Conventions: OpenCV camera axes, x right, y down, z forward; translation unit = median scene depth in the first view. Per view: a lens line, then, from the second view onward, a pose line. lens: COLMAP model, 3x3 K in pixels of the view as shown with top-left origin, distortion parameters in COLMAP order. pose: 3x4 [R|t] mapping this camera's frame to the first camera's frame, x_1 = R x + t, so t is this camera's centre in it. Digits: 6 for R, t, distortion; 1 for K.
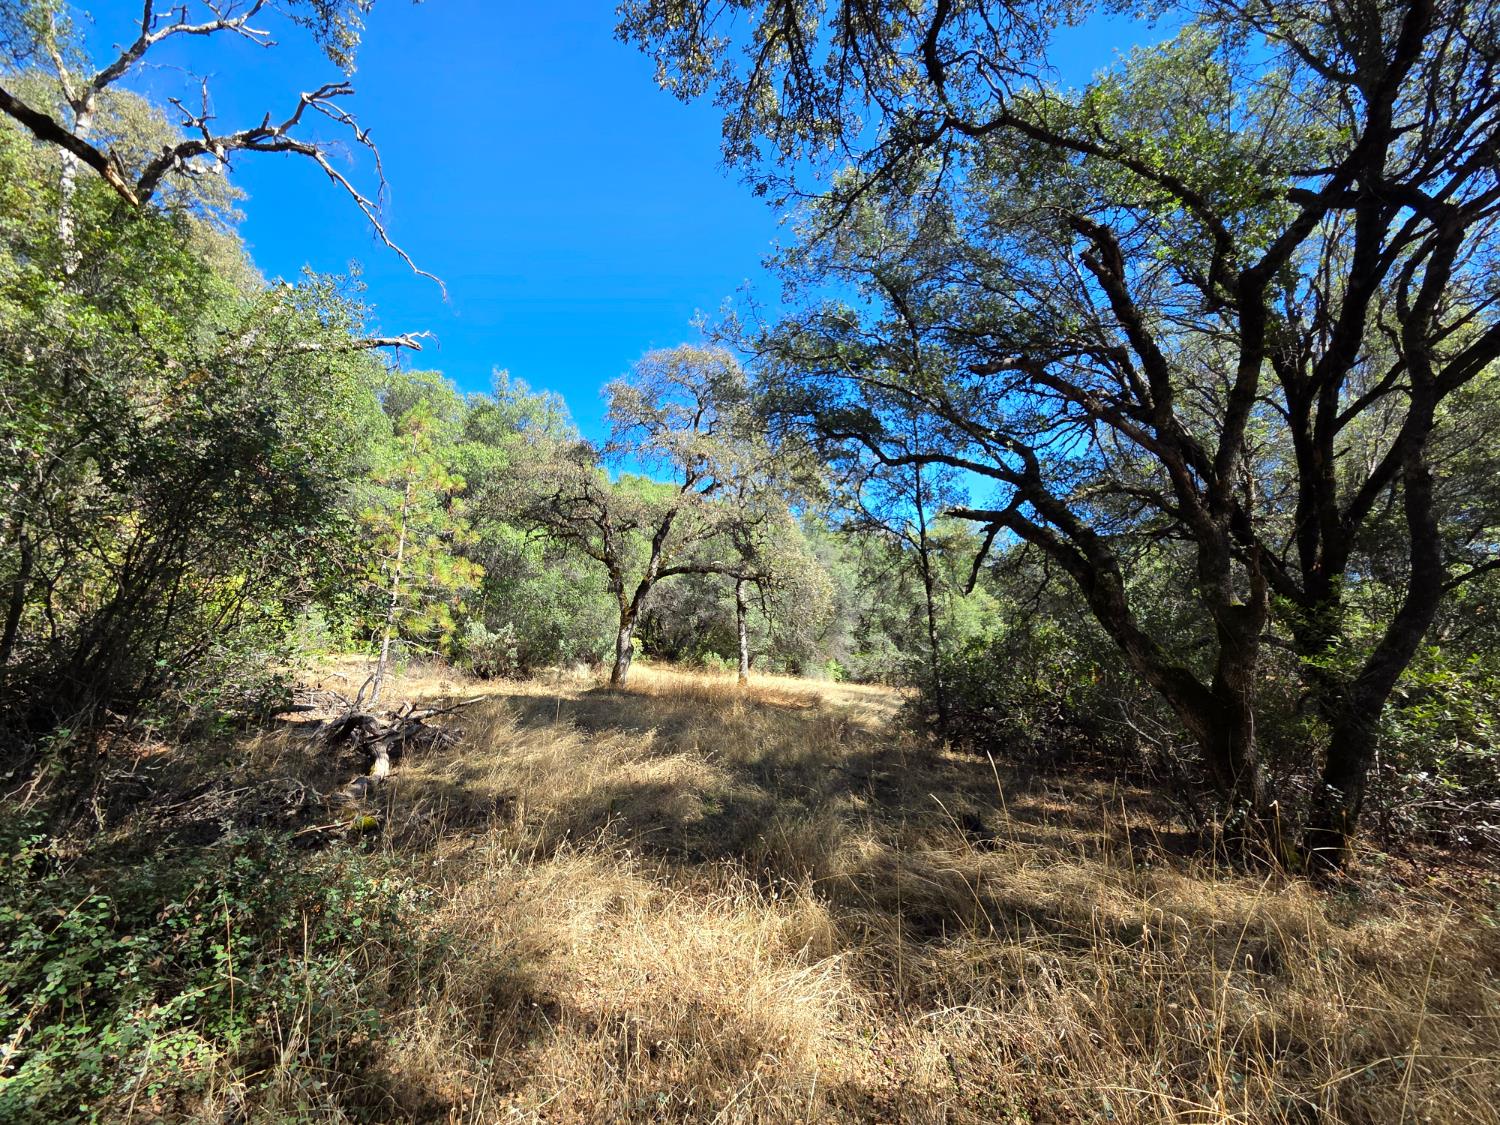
lens RADIAL K [[604.6, 0, 761.1], [0, 604.6, 554.2], [0, 0, 1]] dist [-0.001398, -0.000004]
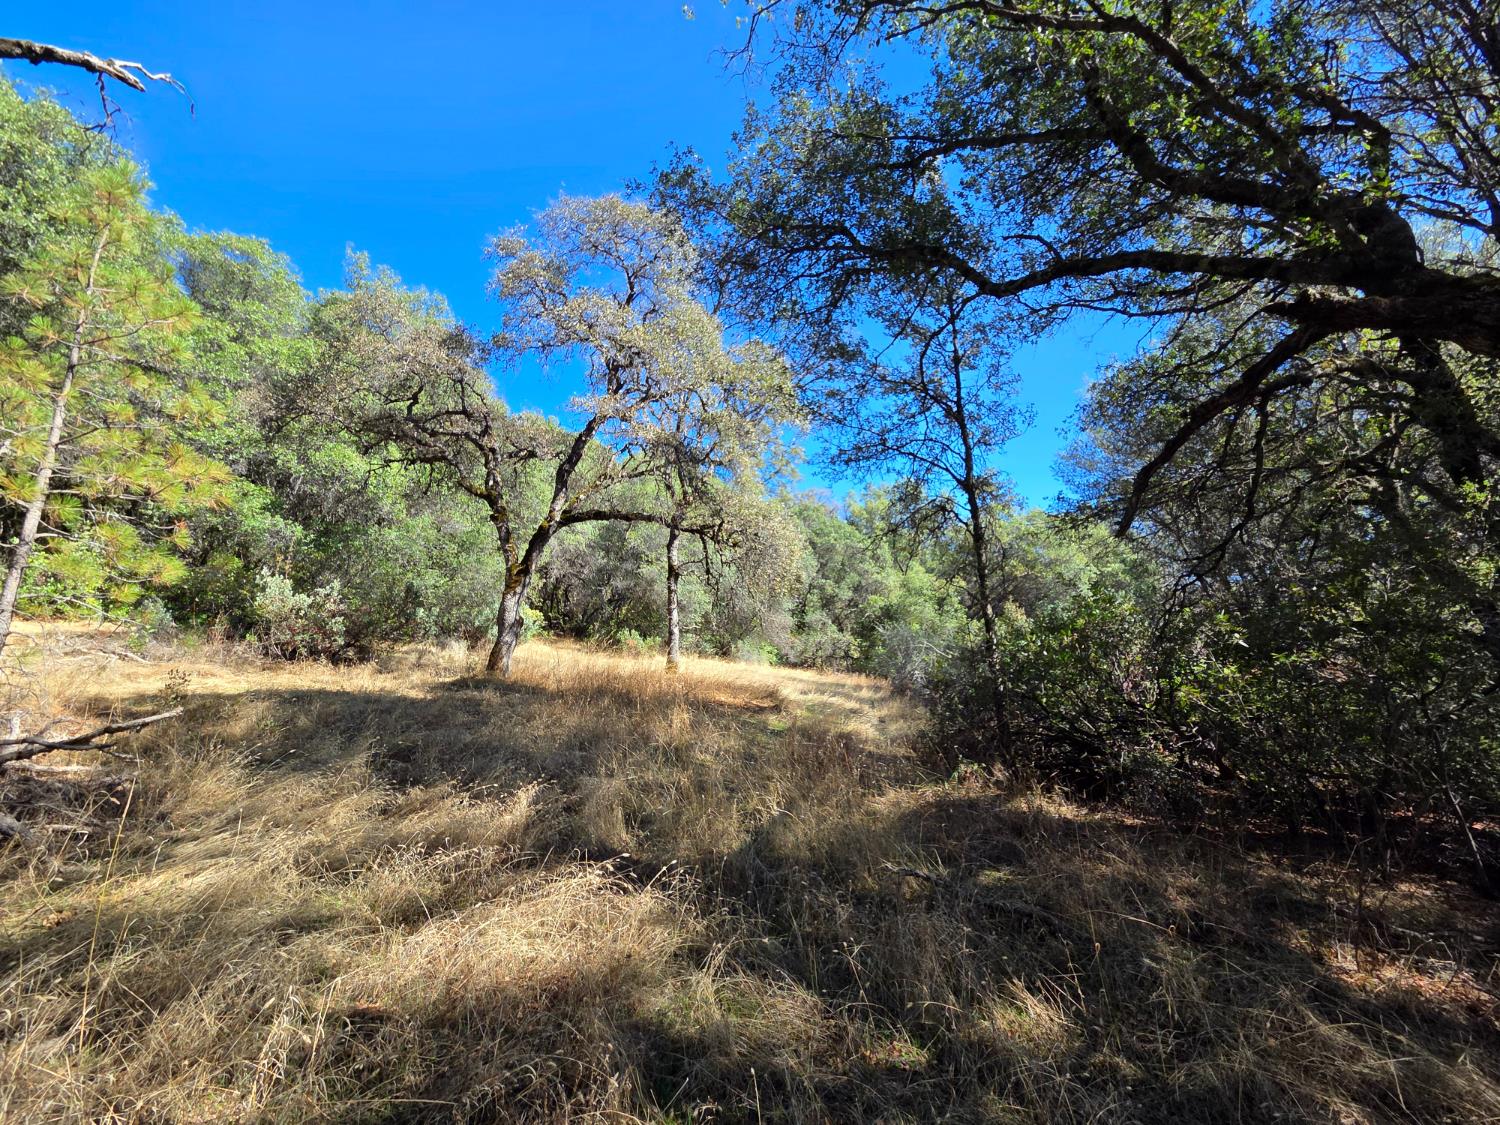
lens RADIAL K [[604.6, 0, 761.1], [0, 604.6, 554.2], [0, 0, 1]] dist [-0.001398, -0.000004]
pose [[0.989512, 0.038423, 0.139250, -0.033001], [-0.043202, 0.998571, 0.031454, 0.037848], [-0.137842, -0.037140, 0.989758, 0.234934]]
